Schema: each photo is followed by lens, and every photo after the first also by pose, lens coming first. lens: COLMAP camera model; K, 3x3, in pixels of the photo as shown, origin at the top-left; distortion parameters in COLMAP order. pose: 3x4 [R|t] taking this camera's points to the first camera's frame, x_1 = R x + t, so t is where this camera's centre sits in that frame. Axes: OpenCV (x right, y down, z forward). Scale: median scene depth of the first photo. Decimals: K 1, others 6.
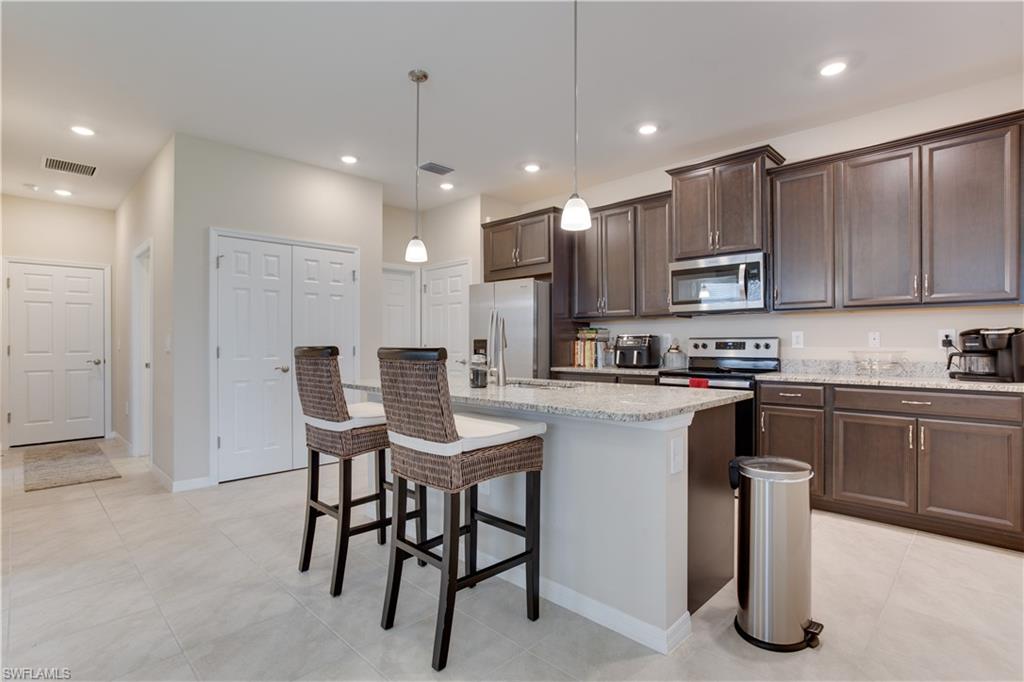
lens RADIAL K [[508.7, 0, 517.0], [0, 508.7, 346.5], [0, 0, 1]] dist [0.000700, 0.000649]
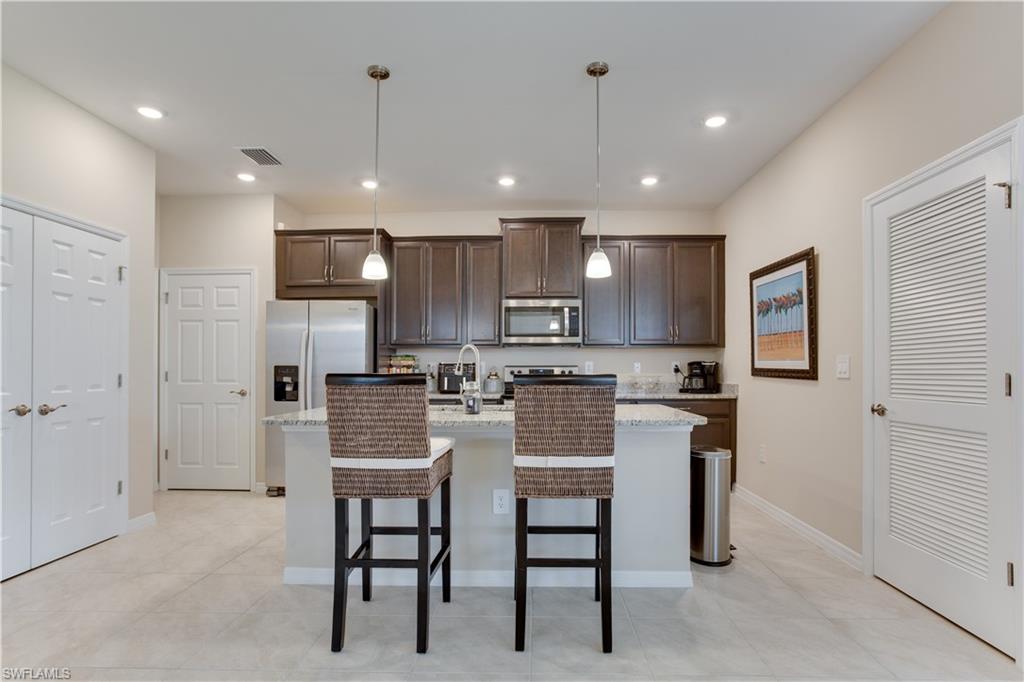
lens RADIAL K [[521.6, 0, 510.5], [0, 521.6, 365.7], [0, 0, 1]] dist [0.003973, 0.001793]
pose [[0.739148, 0.007711, 0.673499, -0.483602], [0.004395, 0.999858, -0.016272, 0.002881], [-0.673529, 0.014987, 0.739009, 0.125825]]
